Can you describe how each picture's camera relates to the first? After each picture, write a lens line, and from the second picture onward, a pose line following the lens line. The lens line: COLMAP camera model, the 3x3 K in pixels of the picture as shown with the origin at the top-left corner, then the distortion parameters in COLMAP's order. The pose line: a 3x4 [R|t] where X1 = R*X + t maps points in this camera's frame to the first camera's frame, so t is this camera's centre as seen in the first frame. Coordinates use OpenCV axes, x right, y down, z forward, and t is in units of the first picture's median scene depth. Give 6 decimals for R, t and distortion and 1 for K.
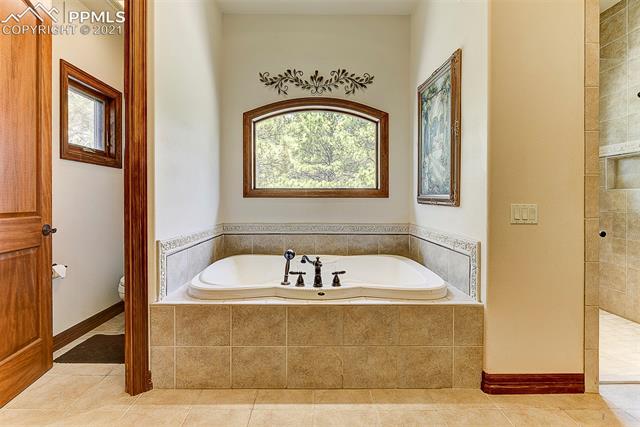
lens RADIAL K [[319.0, 0, 318.7], [0, 319.0, 202.0], [0, 0, 1]] dist [-0.000687, 0.000564]
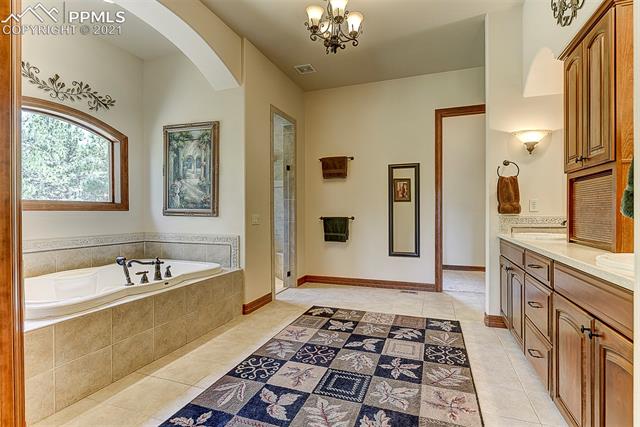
lens RADIAL K [[319.0, 0, 317.9], [0, 319.0, 212.9], [0, 0, 1]] dist [-0.000687, 0.000564]
pose [[0.352797, -0.003516, 0.935693, -0.899454], [0.007769, 0.999969, 0.000829, -0.002518], [-0.935668, 0.006977, 0.352813, -0.059120]]
